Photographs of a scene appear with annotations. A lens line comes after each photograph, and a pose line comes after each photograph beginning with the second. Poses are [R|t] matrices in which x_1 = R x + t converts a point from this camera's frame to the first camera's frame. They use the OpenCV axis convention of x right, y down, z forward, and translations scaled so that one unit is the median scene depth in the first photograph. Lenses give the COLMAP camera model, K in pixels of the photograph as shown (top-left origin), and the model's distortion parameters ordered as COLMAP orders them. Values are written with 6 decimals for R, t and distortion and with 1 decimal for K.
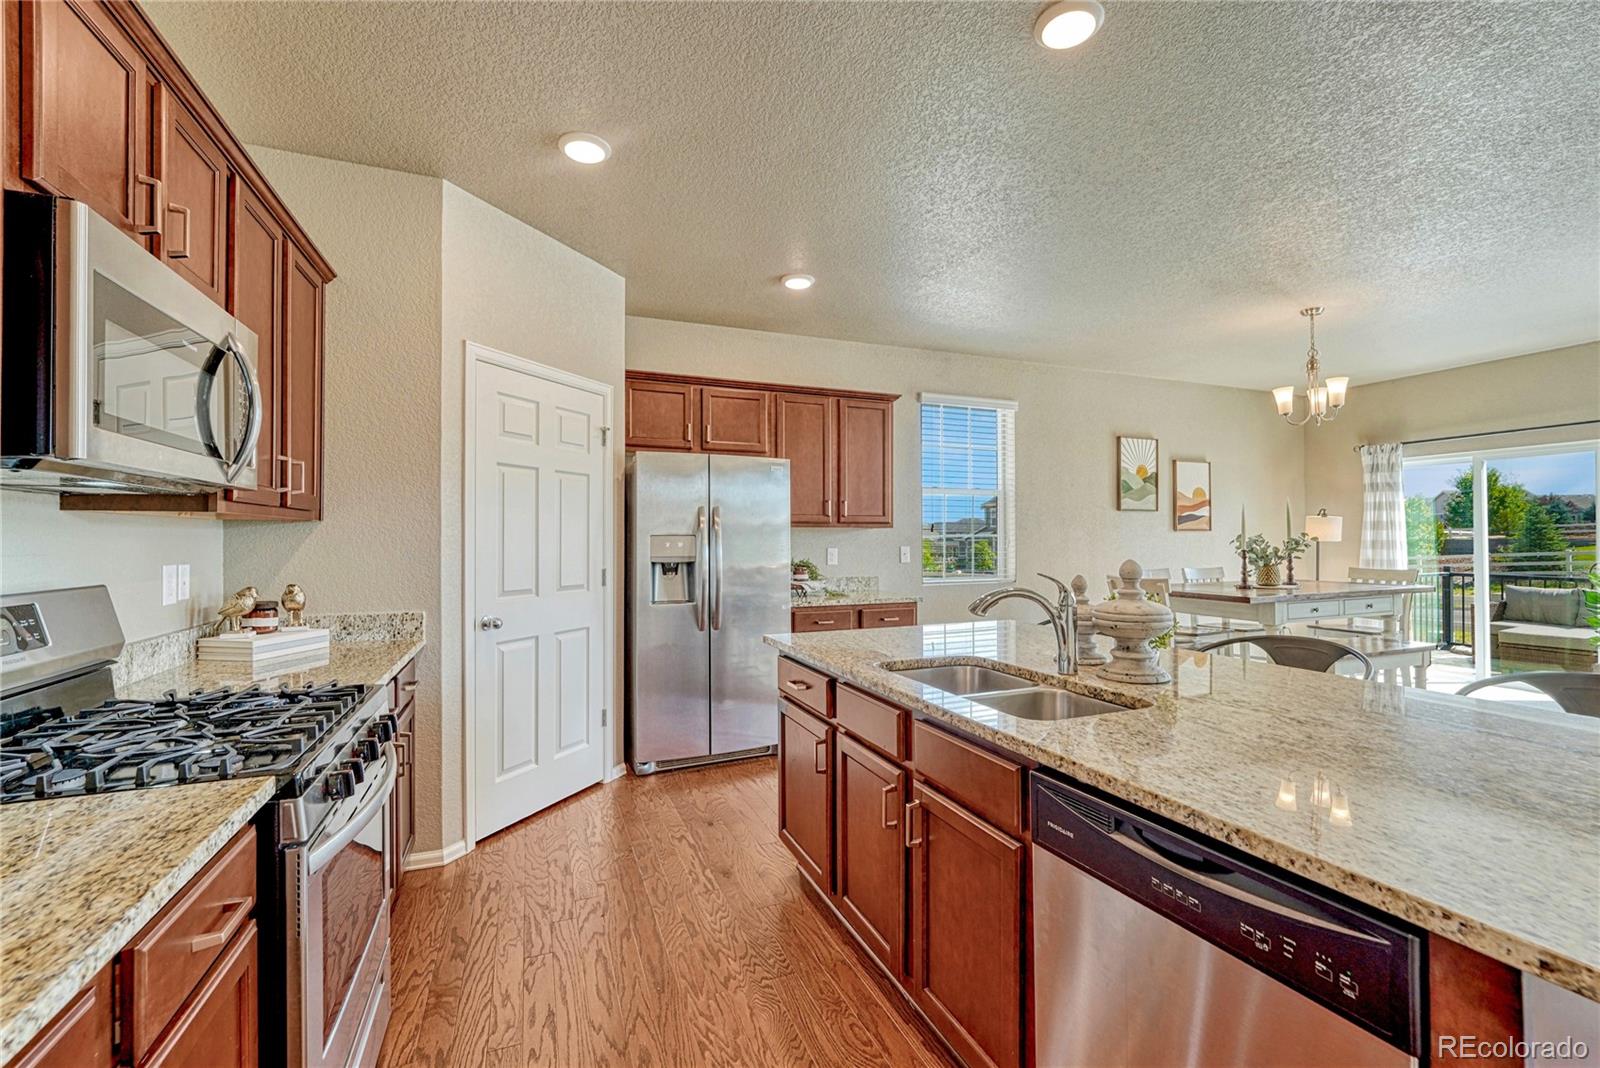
lens RADIAL K [[680.6, 0, 803.9], [0, 680.6, 533.8], [0, 0, 1]] dist [-0.009972, -0.000162]
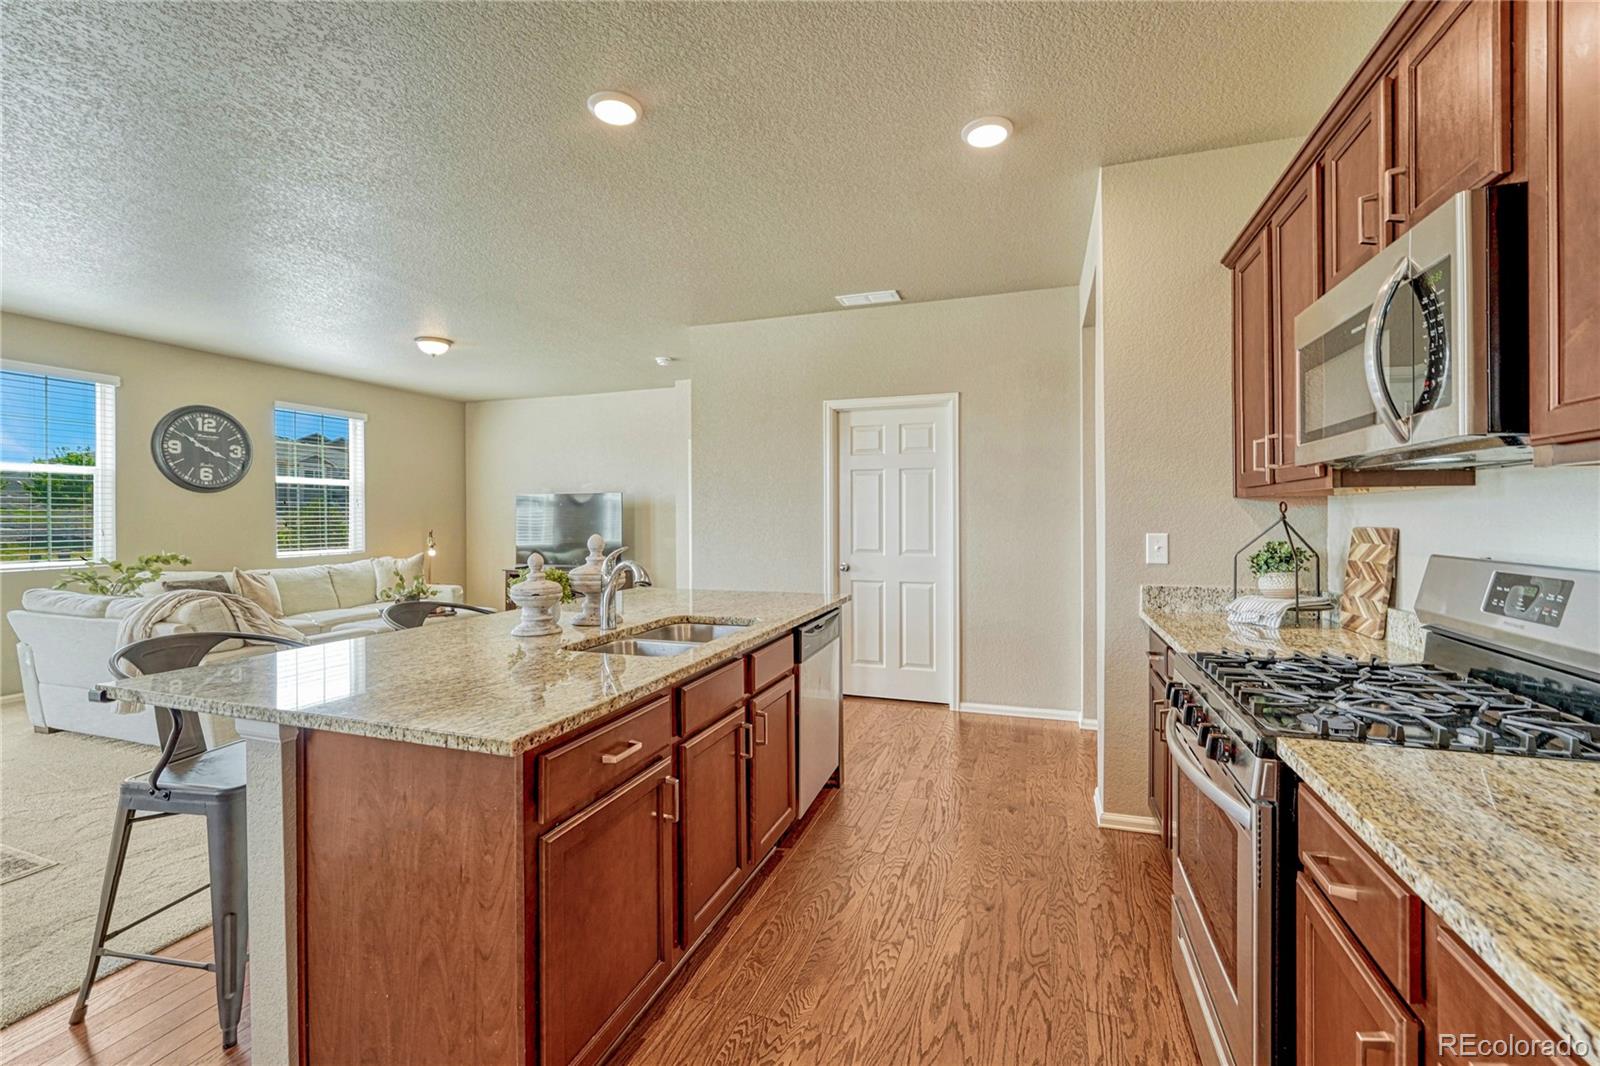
lens RADIAL K [[680.6, 0, 794.2], [0, 680.6, 518.4], [0, 0, 1]] dist [-0.009972, -0.000162]
pose [[-0.746170, 0.006902, 0.665720, -0.271077], [0.004000, 0.999975, -0.005885, 0.005622], [-0.665744, -0.001728, -0.746179, 0.674354]]
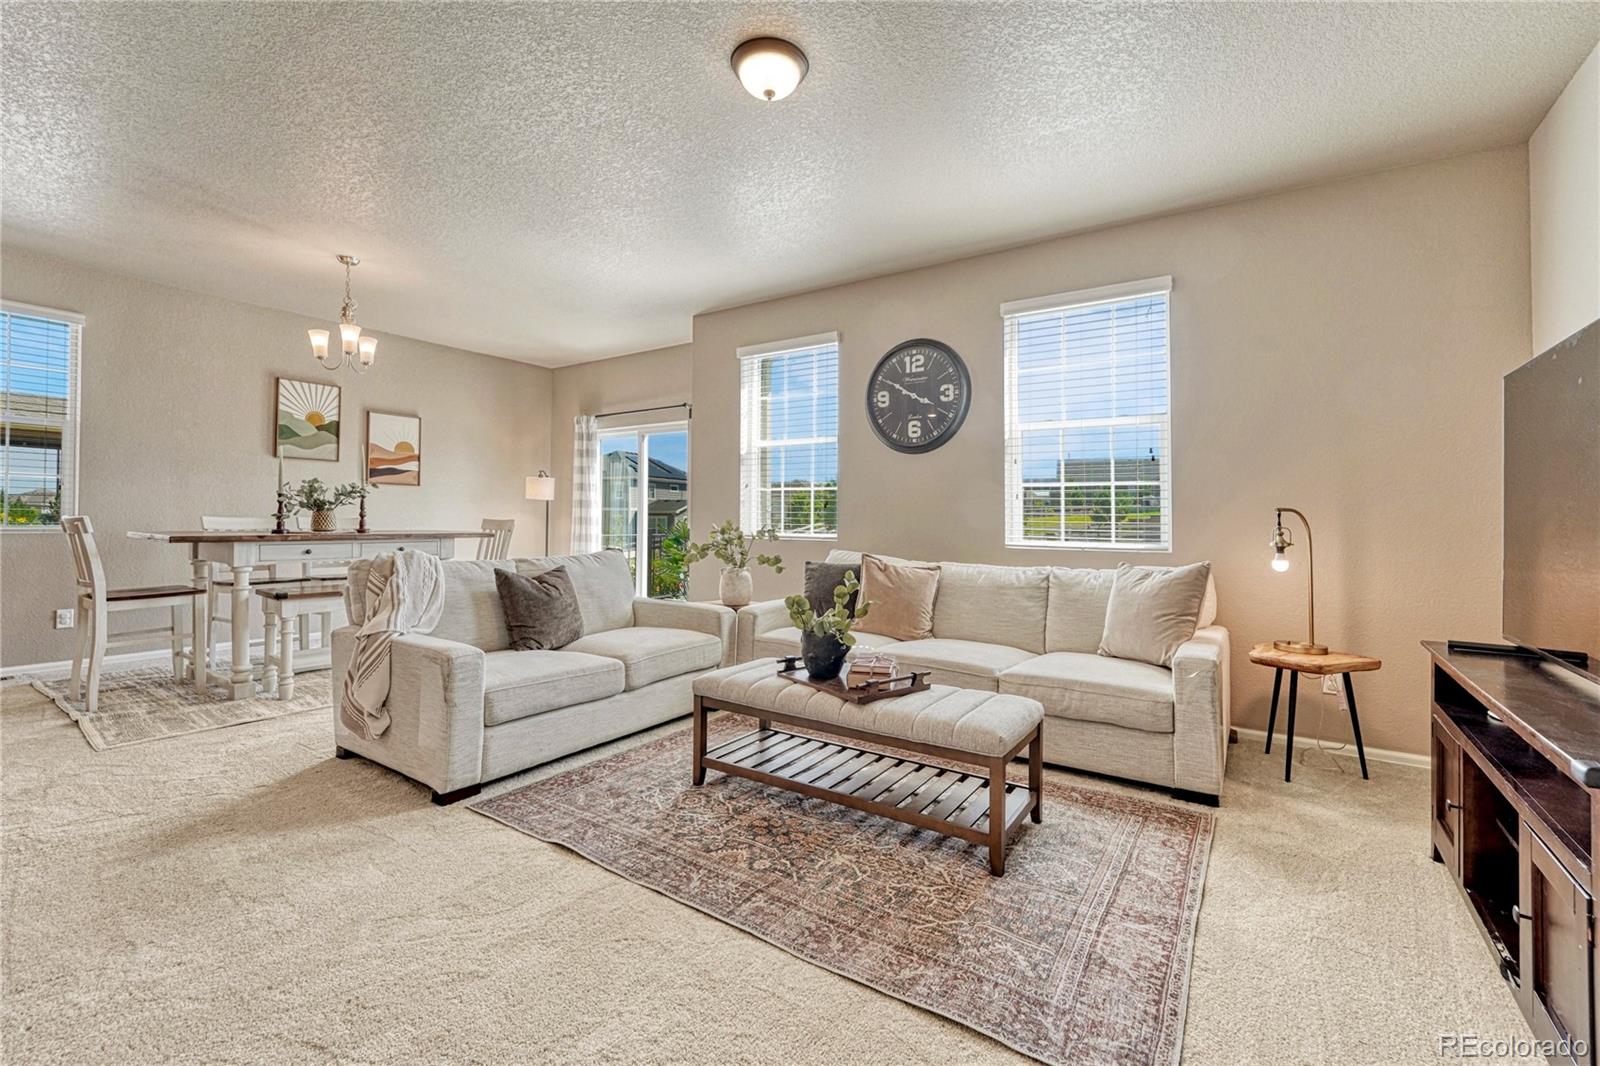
lens RADIAL K [[680.6, 0, 800.9], [0, 680.6, 510.3], [0, 0, 1]] dist [-0.009972, -0.000162]
pose [[0.833041, 0.021603, 0.552790, 0.676499], [-0.021655, 0.999745, -0.006436, 0.034020], [-0.552788, -0.006609, 0.833296, -0.201183]]
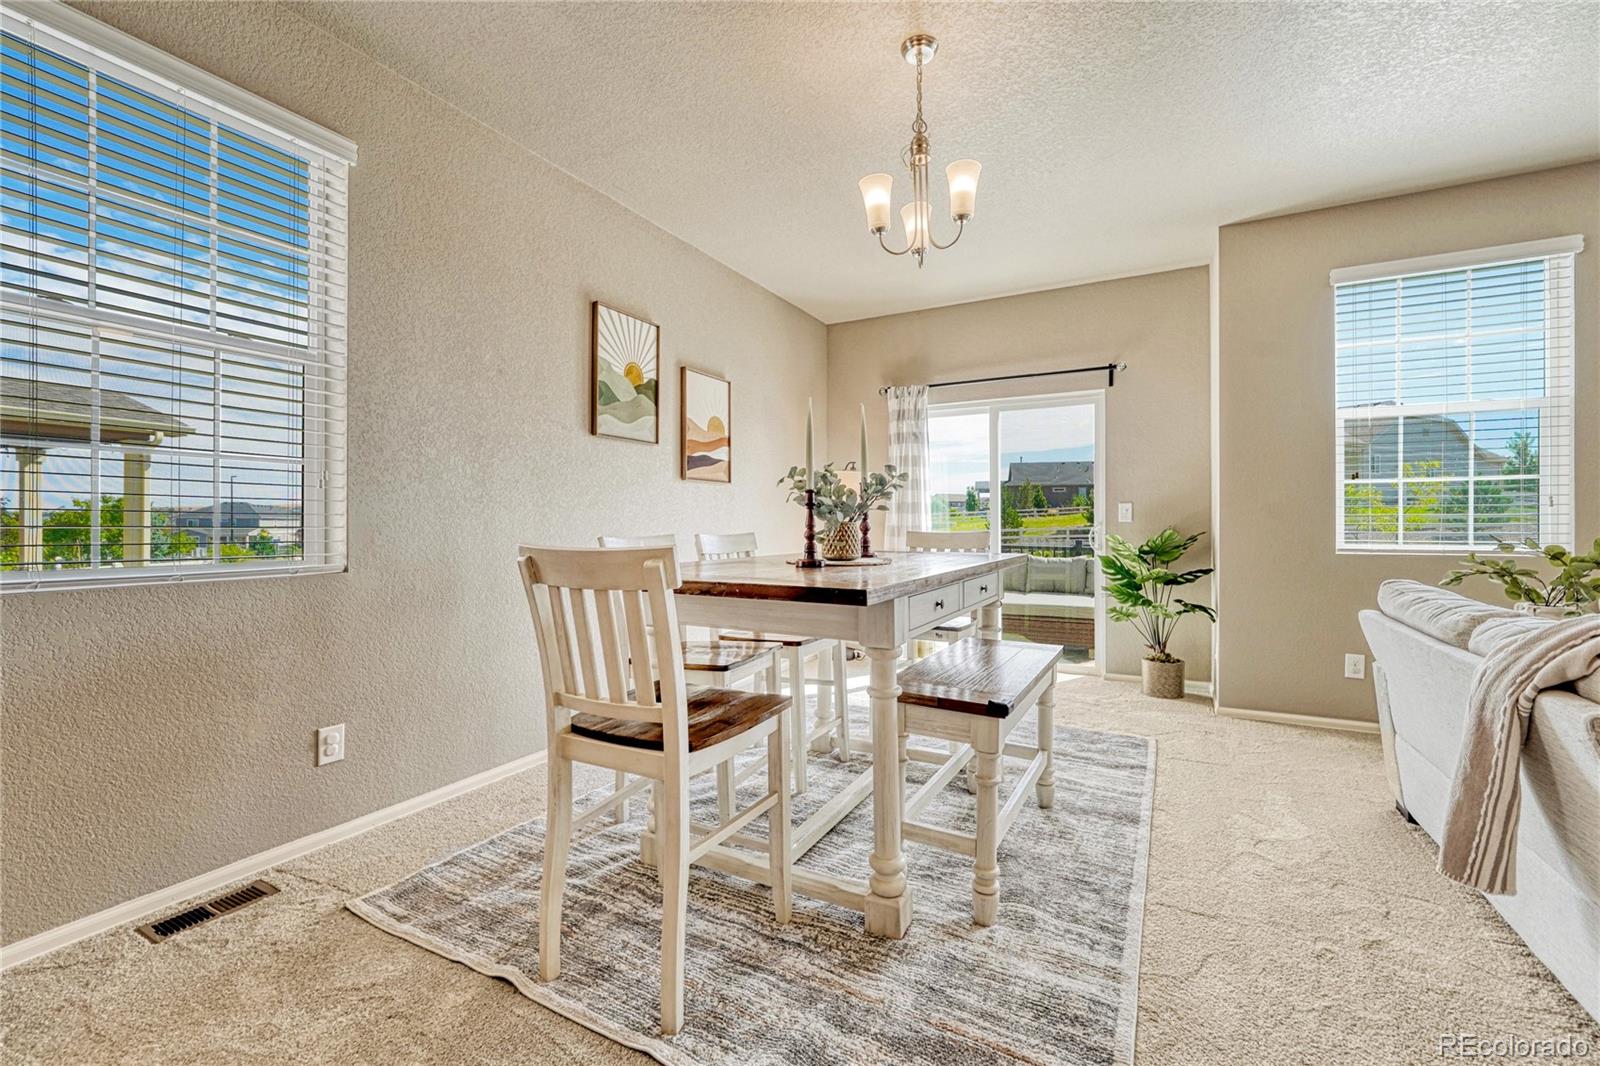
lens RADIAL K [[680.6, 0, 804.8], [0, 680.6, 514.2], [0, 0, 1]] dist [-0.009972, -0.000162]
pose [[0.774289, 0.013536, 0.632688, 0.302218], [-0.009040, 0.999906, -0.010328, 0.042880], [-0.632768, 0.002278, 0.774338, 0.563304]]
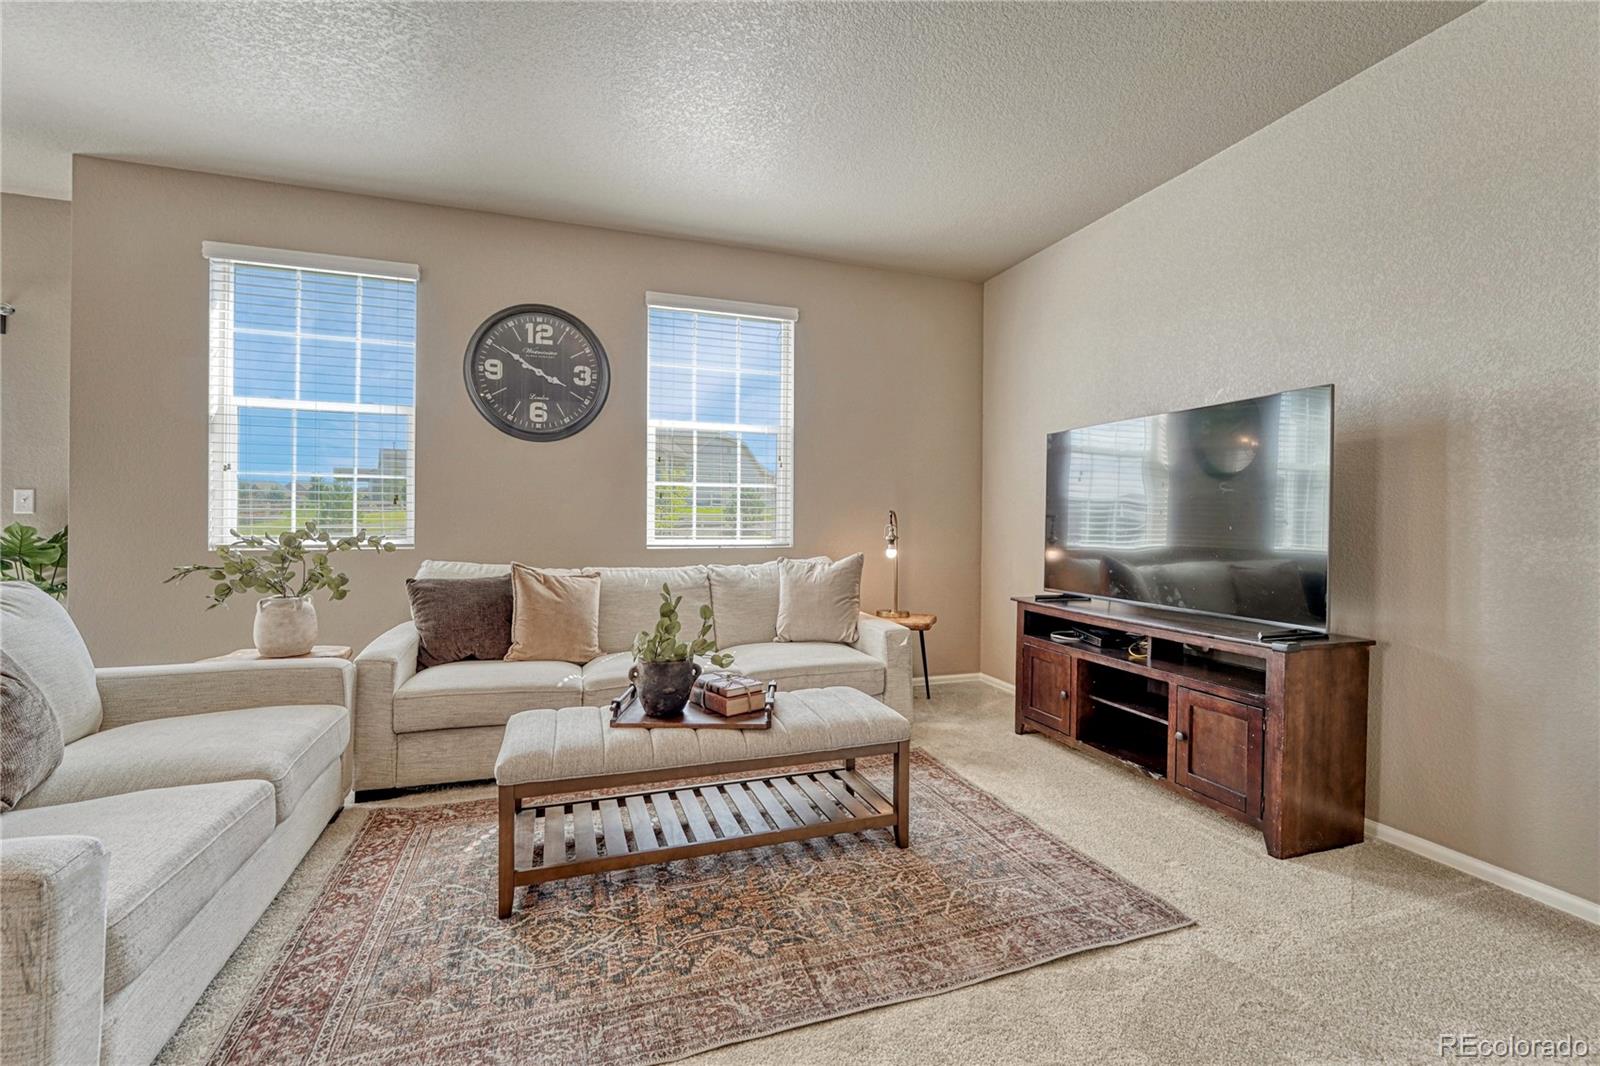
lens RADIAL K [[680.6, 0, 814.5], [0, 680.6, 532.5], [0, 0, 1]] dist [-0.009972, -0.000162]
pose [[0.042592, -0.012516, 0.999014, 0.550938], [-0.018647, 0.999737, 0.013320, 0.035670], [-0.998918, -0.019196, 0.042348, 0.129374]]
